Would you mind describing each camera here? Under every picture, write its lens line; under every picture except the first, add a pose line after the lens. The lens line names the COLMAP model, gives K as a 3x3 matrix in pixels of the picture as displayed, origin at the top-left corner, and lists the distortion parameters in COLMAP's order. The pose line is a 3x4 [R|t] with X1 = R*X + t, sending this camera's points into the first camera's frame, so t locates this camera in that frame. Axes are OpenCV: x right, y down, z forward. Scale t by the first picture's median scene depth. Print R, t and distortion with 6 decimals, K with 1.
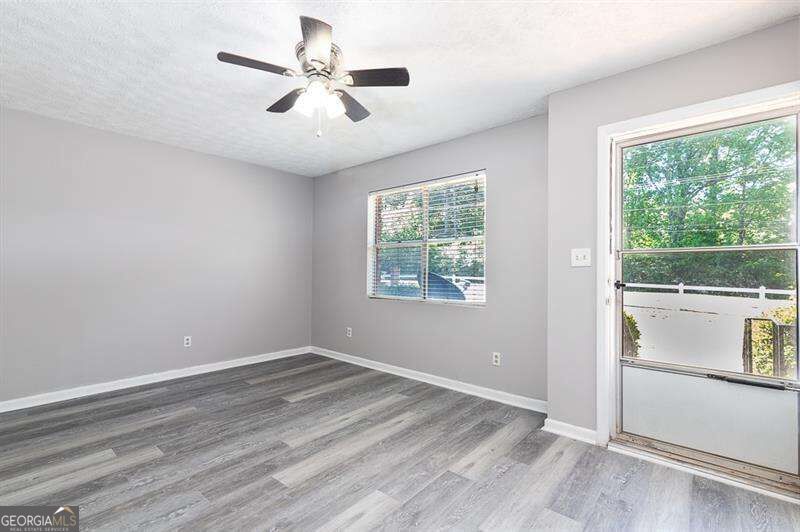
lens RADIAL K [[364.1, 0, 404.5], [0, 364.1, 268.2], [0, 0, 1]] dist [0.004122, -0.001312]
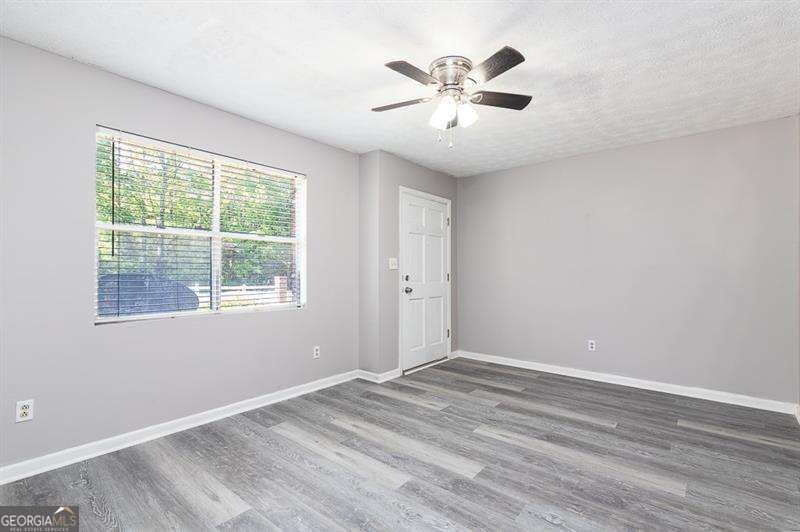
lens RADIAL K [[364.1, 0, 406.0], [0, 364.1, 267.0], [0, 0, 1]] dist [0.004122, -0.001312]
pose [[-0.024807, 0.011737, 0.999623, -1.049656], [-0.006461, 0.999908, -0.011900, 0.005307], [-0.999671, -0.006754, -0.024728, 0.933430]]
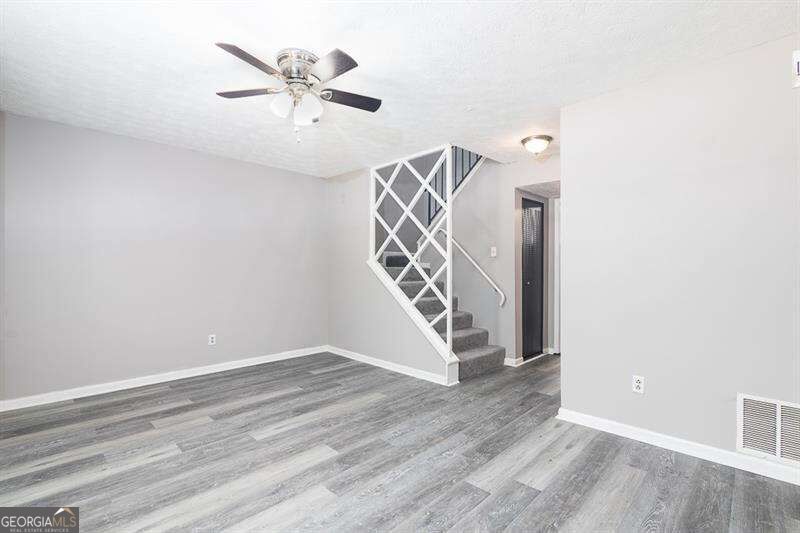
lens RADIAL K [[364.1, 0, 399.6], [0, 364.1, 266.8], [0, 0, 1]] dist [0.004122, -0.001312]
pose [[-0.996949, -0.002783, 0.078002, -0.489384], [-0.003669, 0.999930, -0.011218, 0.006227], [-0.077965, -0.011470, -0.996890, 1.630408]]
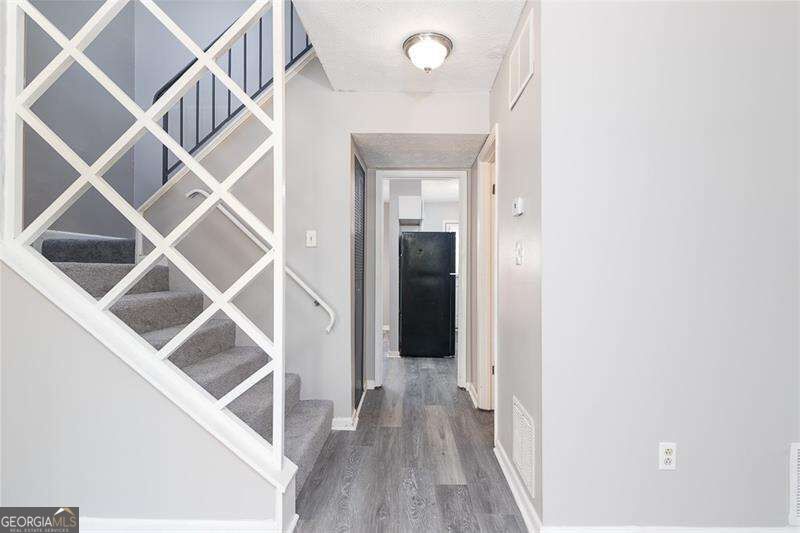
lens RADIAL K [[385.1, 0, 413.9], [0, 385.1, 265.6], [0, 0, 1]] dist [0.004785, 0.000846]
pose [[-0.774665, -0.003426, -0.632363, -0.341332], [0.005544, 0.999910, -0.012208, 0.004160], [0.632348, -0.012963, -0.774576, 0.866496]]
